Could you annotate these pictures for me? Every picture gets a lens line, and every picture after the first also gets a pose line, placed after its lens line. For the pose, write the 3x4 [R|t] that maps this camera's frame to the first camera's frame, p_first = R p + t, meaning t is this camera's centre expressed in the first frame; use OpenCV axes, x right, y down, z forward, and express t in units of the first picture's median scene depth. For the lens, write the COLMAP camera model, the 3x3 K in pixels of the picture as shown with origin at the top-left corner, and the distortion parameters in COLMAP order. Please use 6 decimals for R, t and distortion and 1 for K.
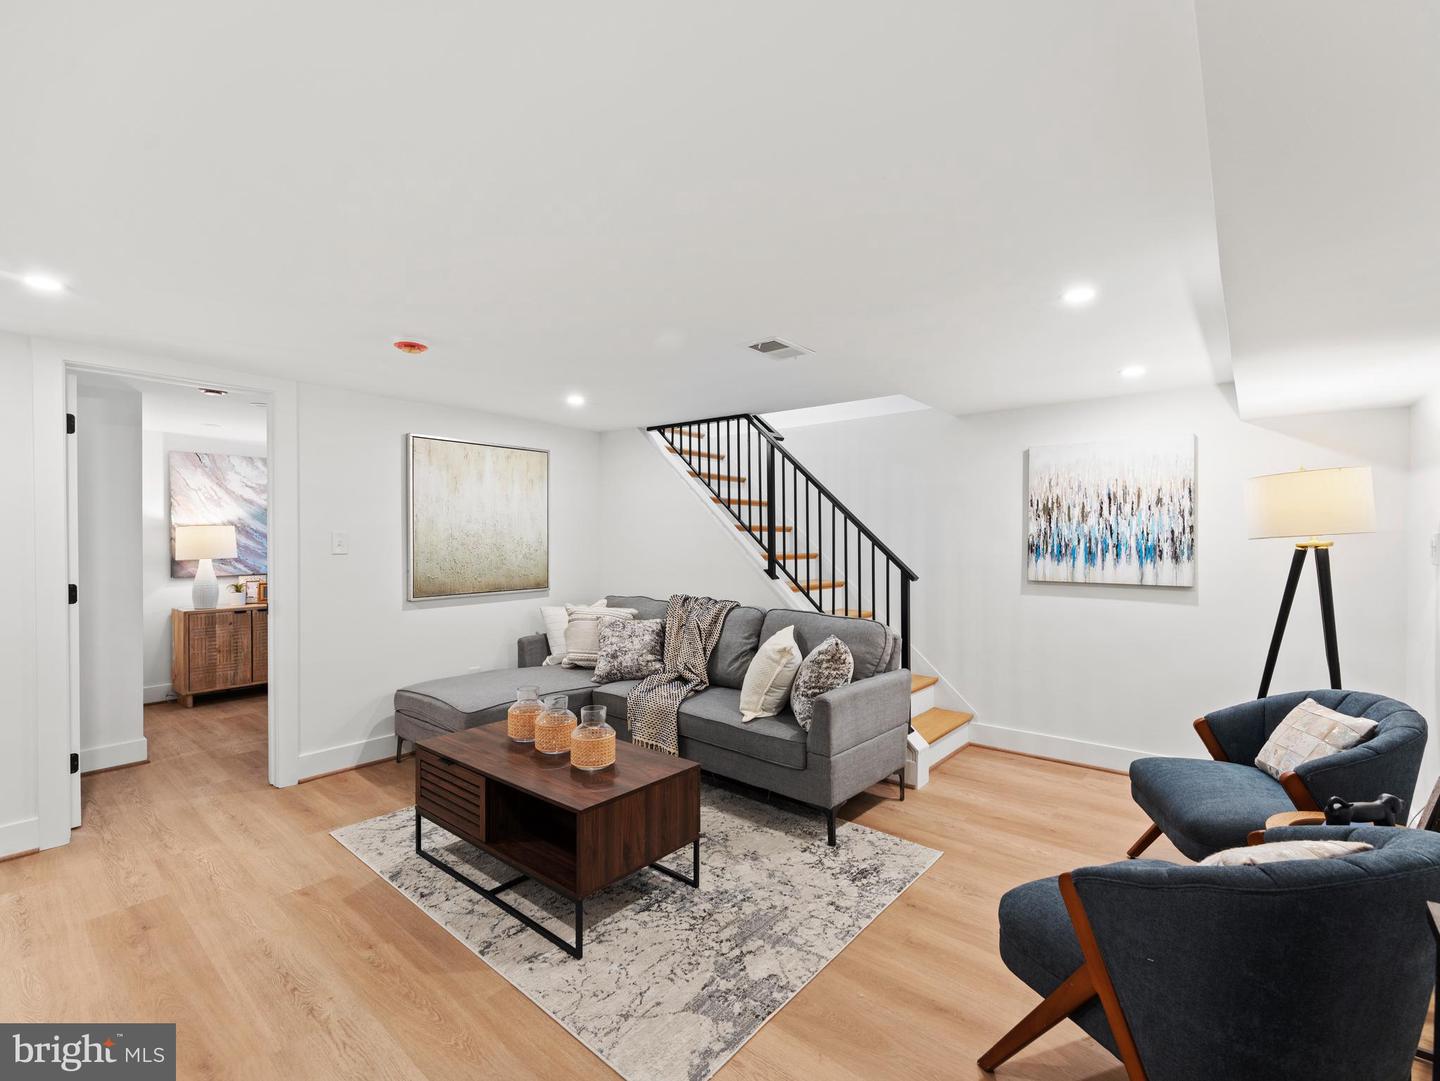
lens RADIAL K [[649.1, 0, 723.6], [0, 649.1, 545.2], [0, 0, 1]] dist [0.000406, -0.001404]
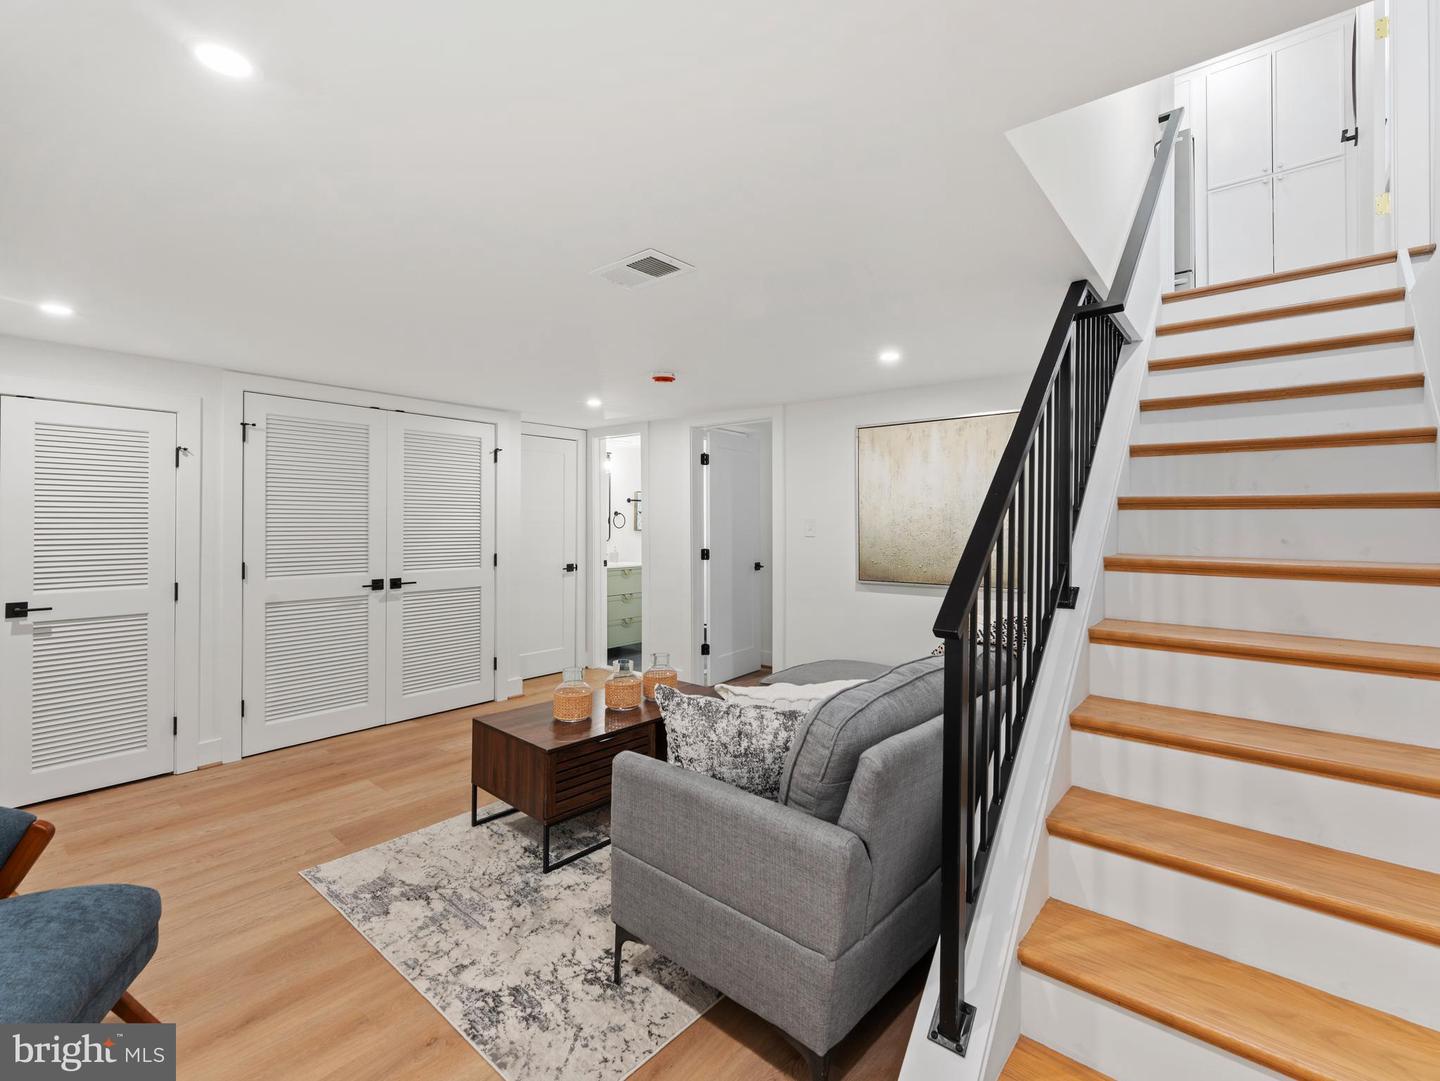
lens RADIAL K [[649.1, 0, 718.5], [0, 649.1, 528.0], [0, 0, 1]] dist [0.000406, -0.001404]
pose [[0.002356, 0.007722, -0.999967, 0.633182], [-0.015268, 0.999854, 0.007686, -0.009122], [0.999881, 0.015250, 0.002474, 0.831276]]
